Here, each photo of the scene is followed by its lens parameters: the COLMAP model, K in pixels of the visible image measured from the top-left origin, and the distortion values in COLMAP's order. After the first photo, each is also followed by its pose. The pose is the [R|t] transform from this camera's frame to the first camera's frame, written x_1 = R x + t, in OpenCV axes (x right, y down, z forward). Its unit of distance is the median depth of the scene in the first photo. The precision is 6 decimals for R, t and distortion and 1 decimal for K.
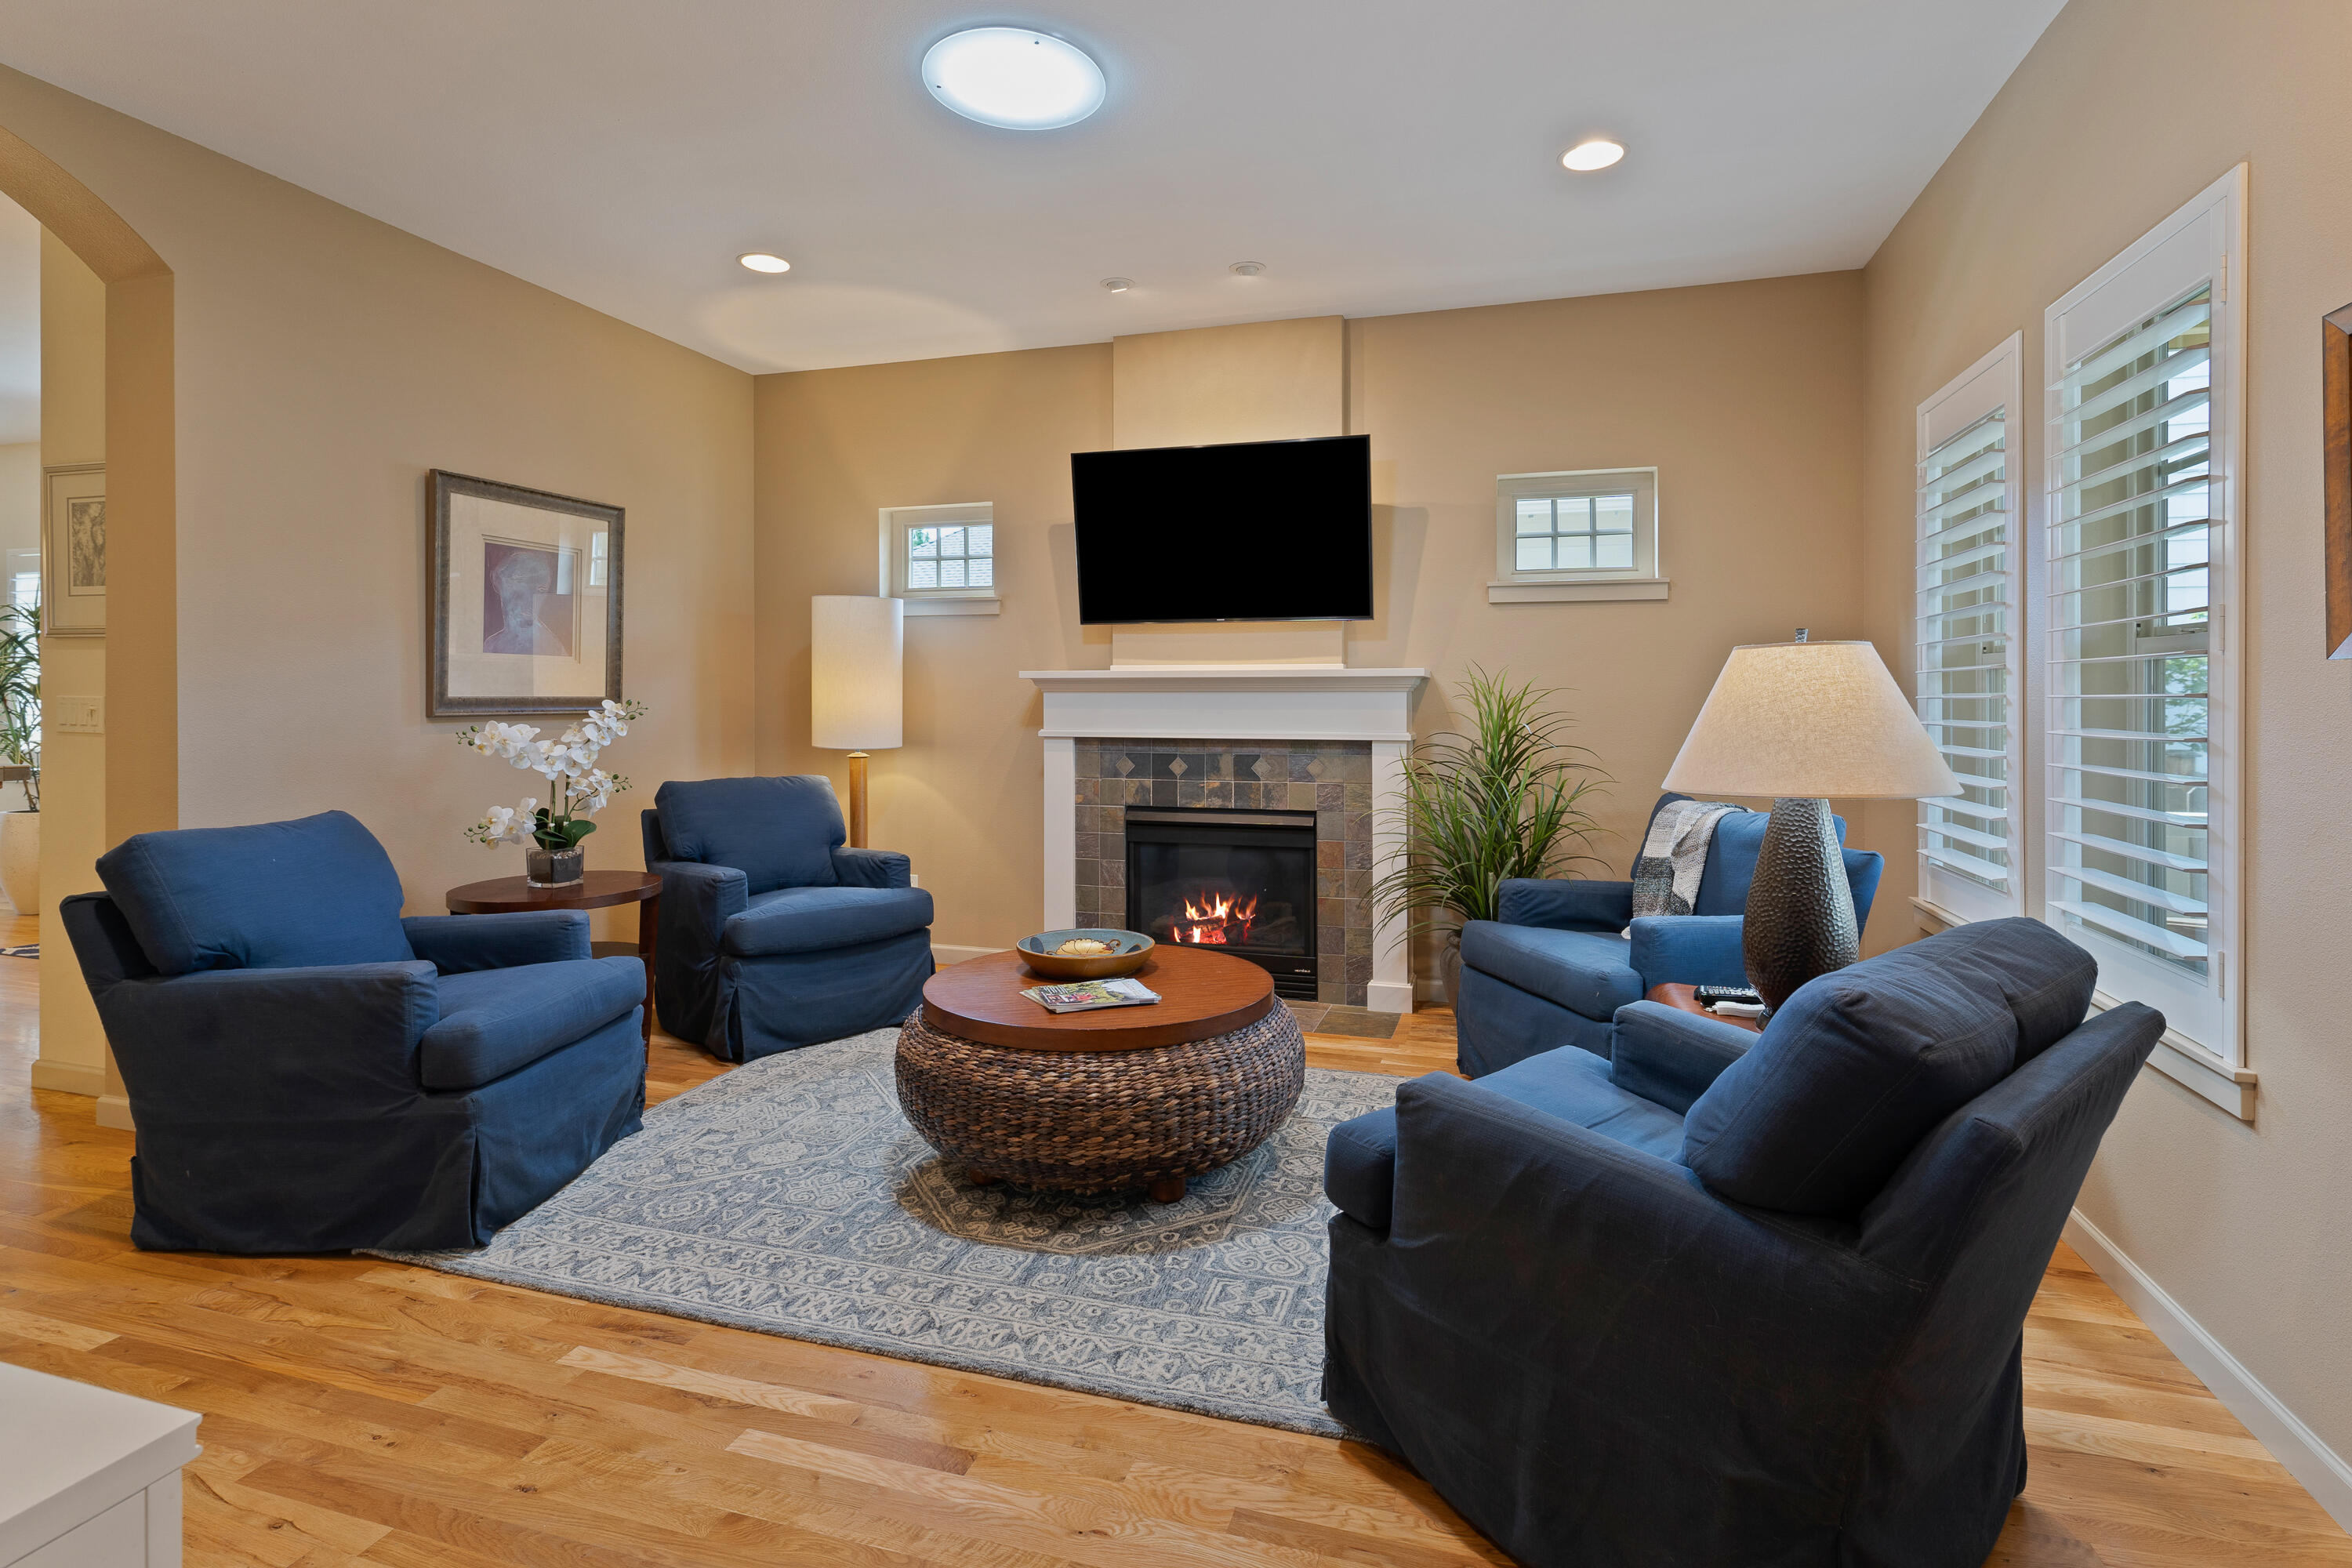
lens RADIAL K [[1189.0, 0, 1200.2], [0, 1189.0, 705.9], [0, 0, 1]] dist [-0.004577, 0.004621]
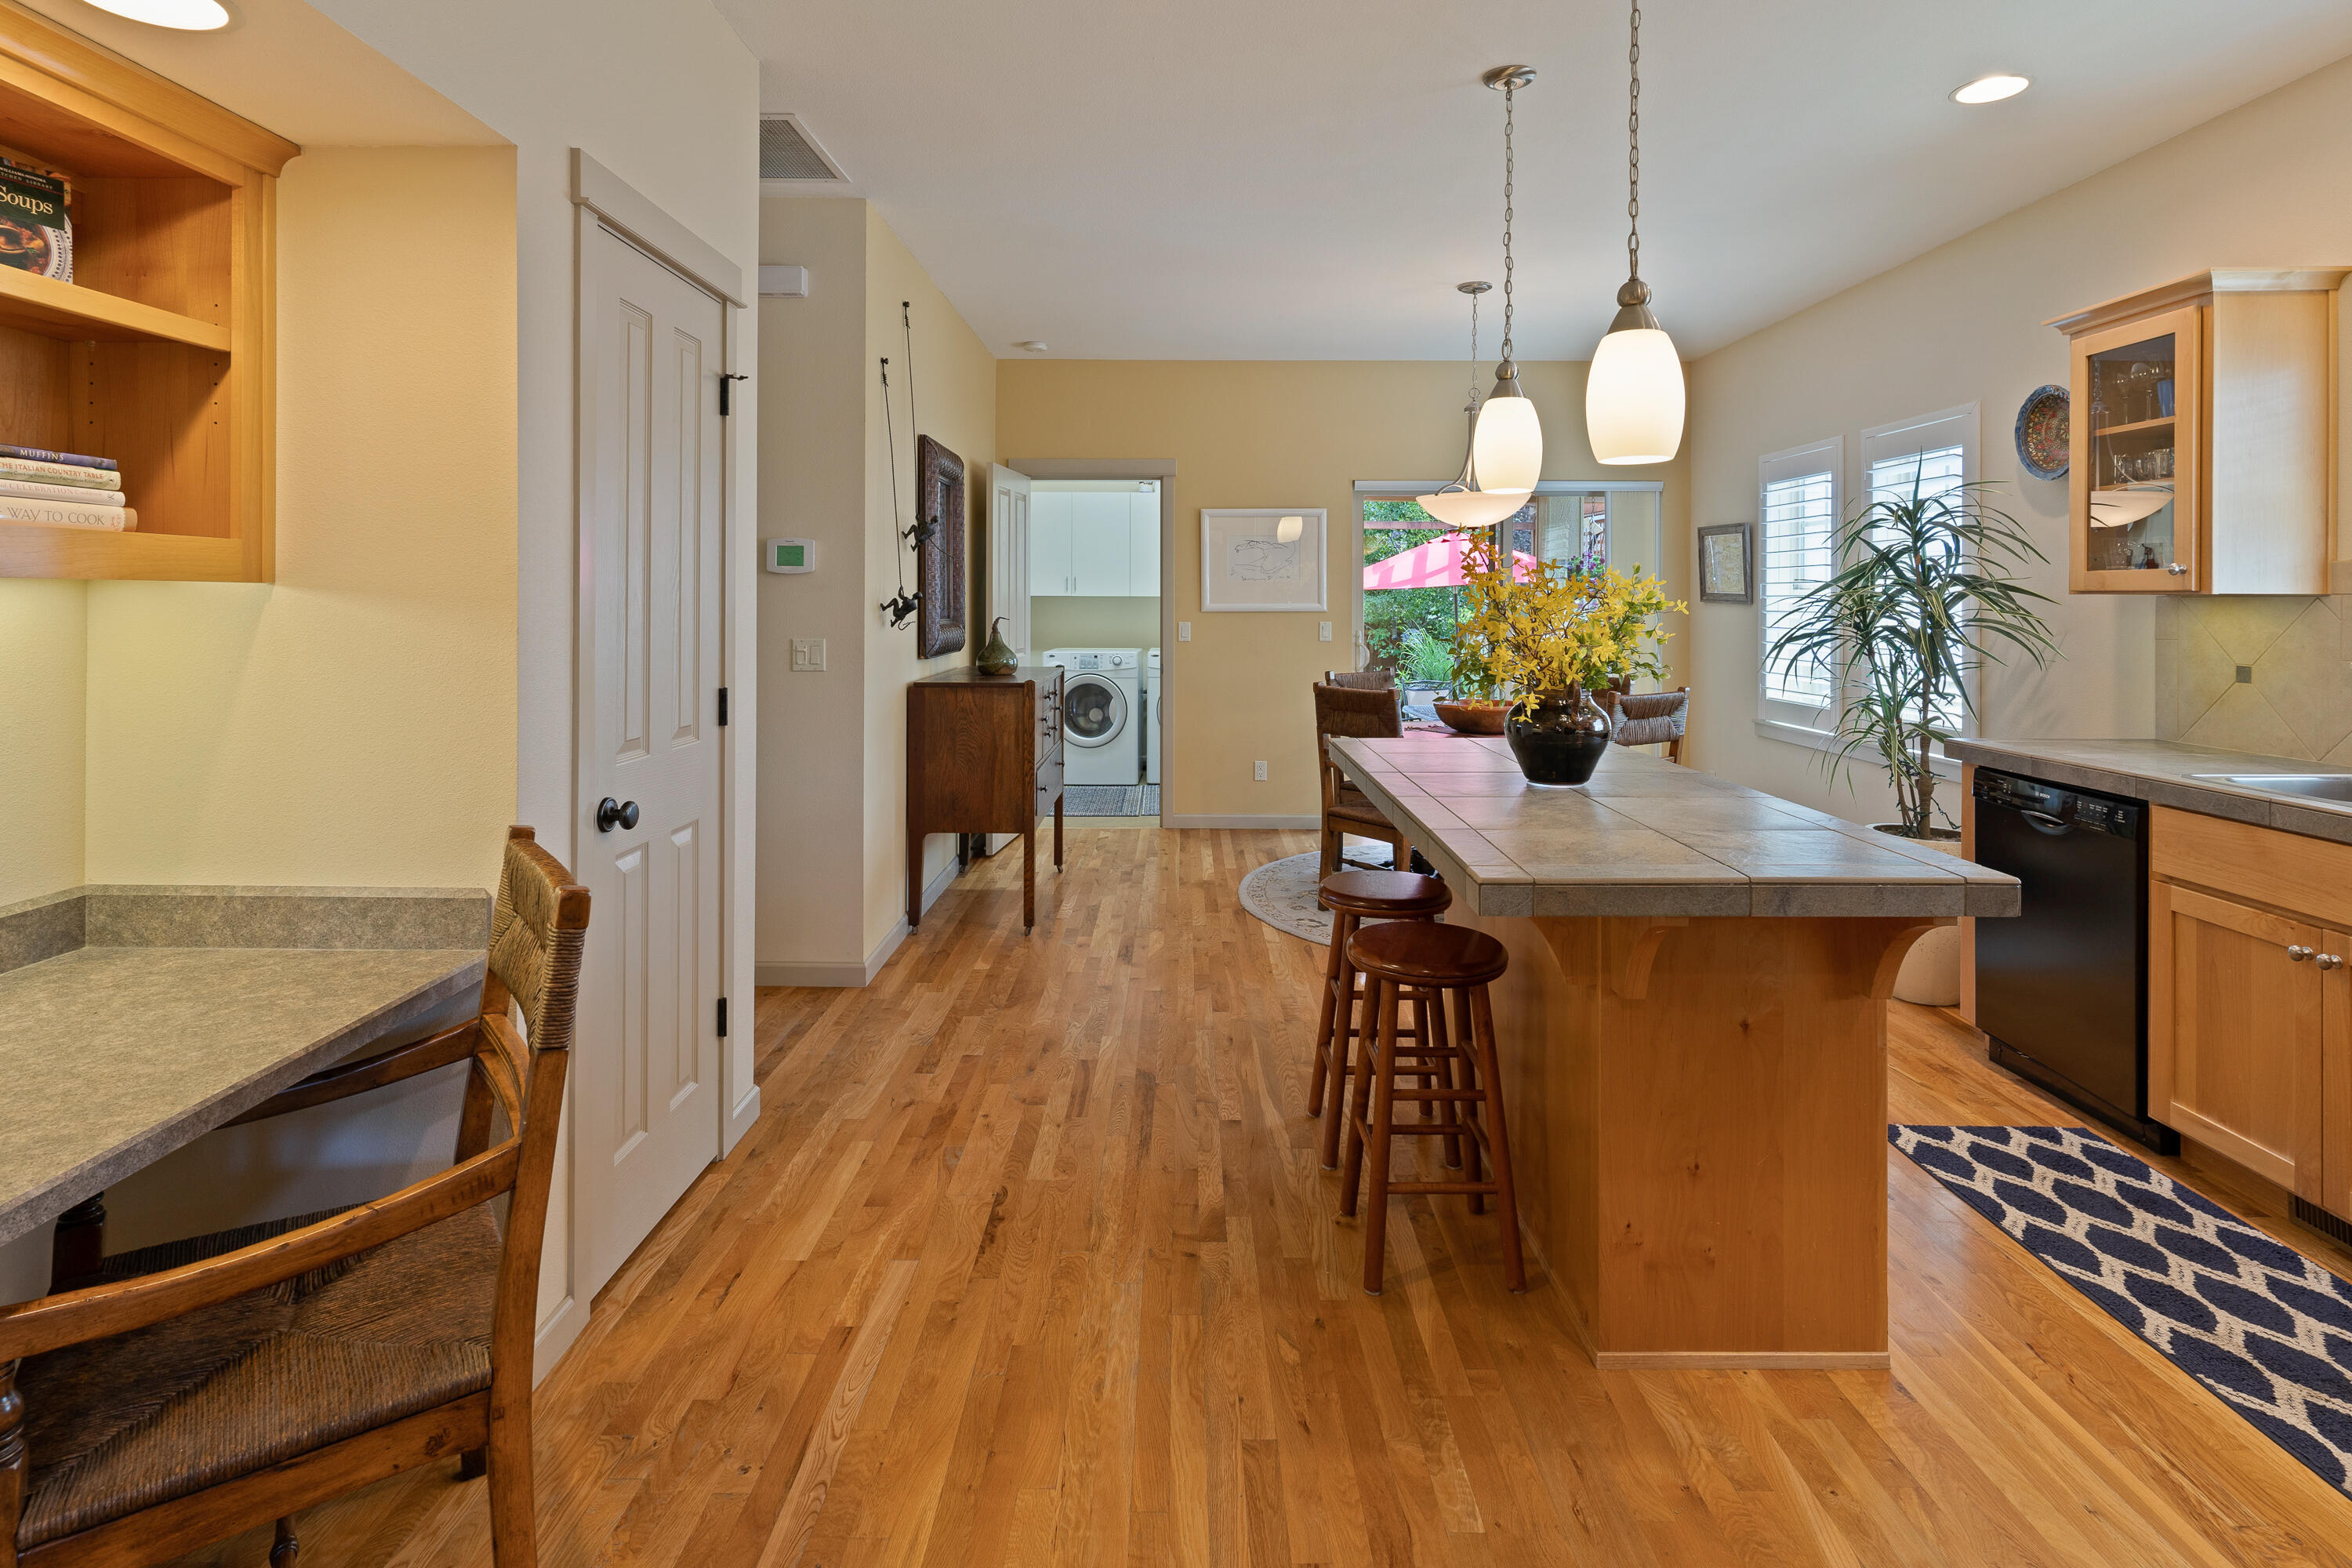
lens RADIAL K [[1189.0, 0, 1171.3], [0, 1189.0, 610.3], [0, 0, 1]] dist [-0.004577, 0.004621]
pose [[0.296022, 0.003776, -0.955174, -0.800349], [-0.001896, 0.999993, 0.003366, -0.044926], [0.955179, 0.000814, 0.296027, 0.714308]]
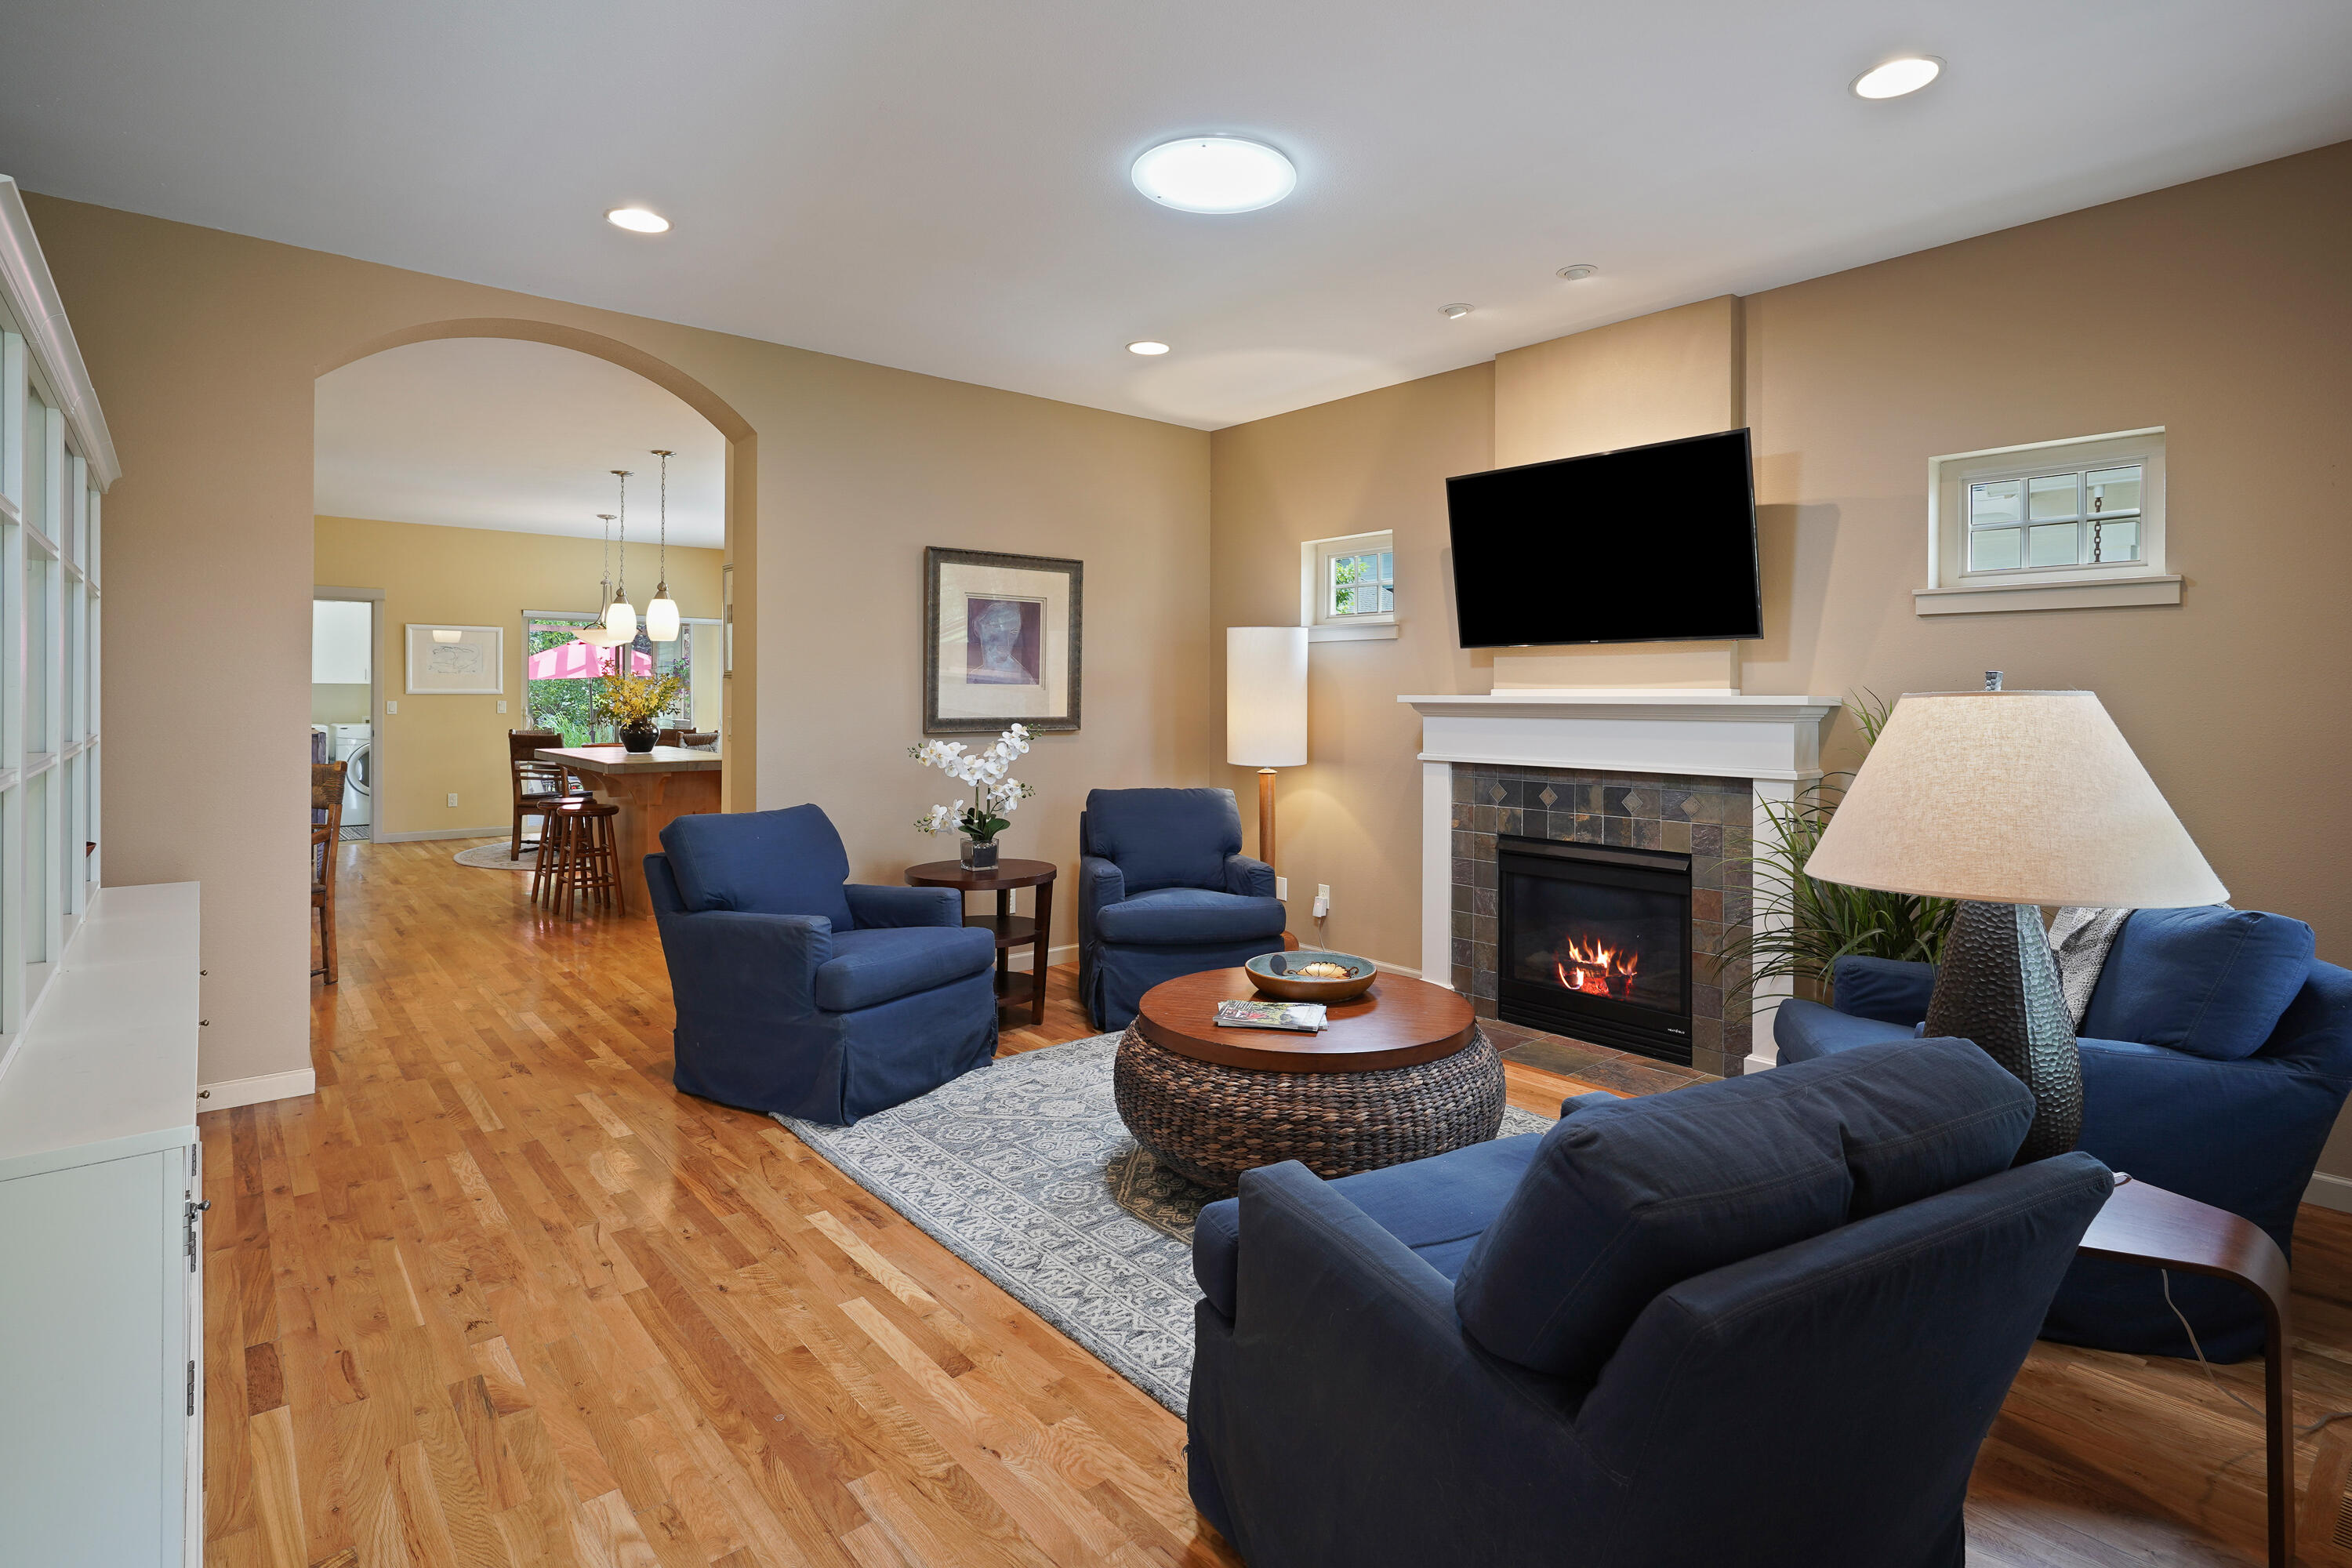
lens RADIAL K [[1189.0, 0, 1144.6], [0, 1189.0, 697.1], [0, 0, 1]] dist [-0.004577, 0.004621]
pose [[0.830693, 0.002086, -0.556727, 0.290637], [-0.006359, 0.999963, -0.005742, -0.025197], [0.556694, 0.008310, 0.830676, 0.033695]]
